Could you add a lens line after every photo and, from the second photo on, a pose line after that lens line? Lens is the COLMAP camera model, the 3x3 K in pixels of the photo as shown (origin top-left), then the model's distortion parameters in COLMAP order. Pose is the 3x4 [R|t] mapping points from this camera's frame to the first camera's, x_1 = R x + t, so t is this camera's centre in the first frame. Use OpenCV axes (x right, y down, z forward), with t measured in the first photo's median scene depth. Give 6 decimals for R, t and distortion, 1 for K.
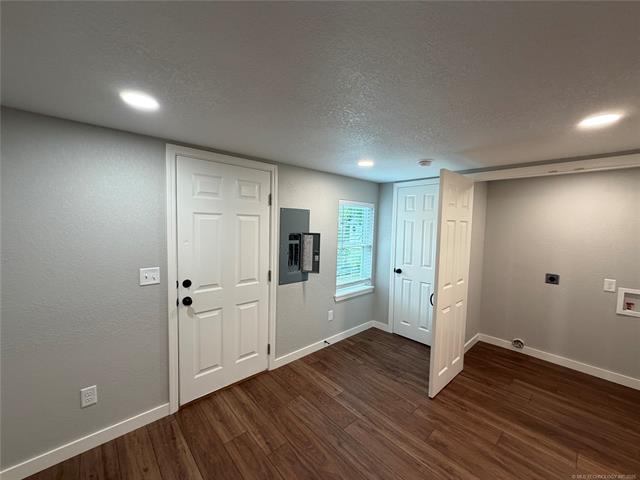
lens RADIAL K [[256.8, 0, 319.4], [0, 256.8, 241.7], [0, 0, 1]] dist [-0.000215, -0.000078]
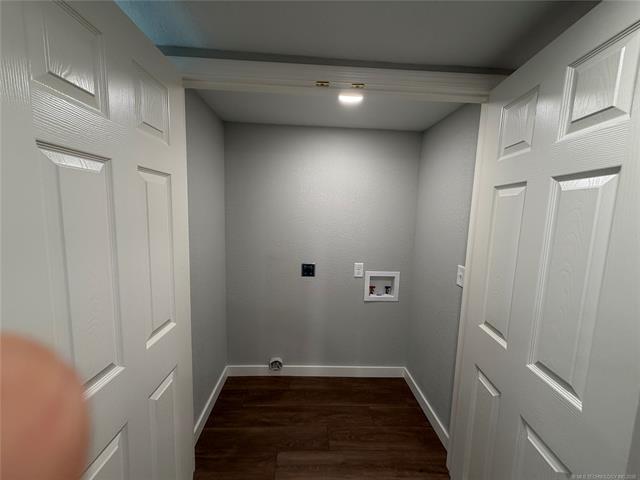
lens RADIAL K [[256.8, 0, 319.4], [0, 256.8, 242.7], [0, 0, 1]] dist [-0.000215, -0.000078]
pose [[0.640317, -0.089154, 0.762919, 0.833343], [0.032596, 0.995500, 0.088976, -0.000591], [-0.767419, -0.032105, 0.640342, 1.143722]]
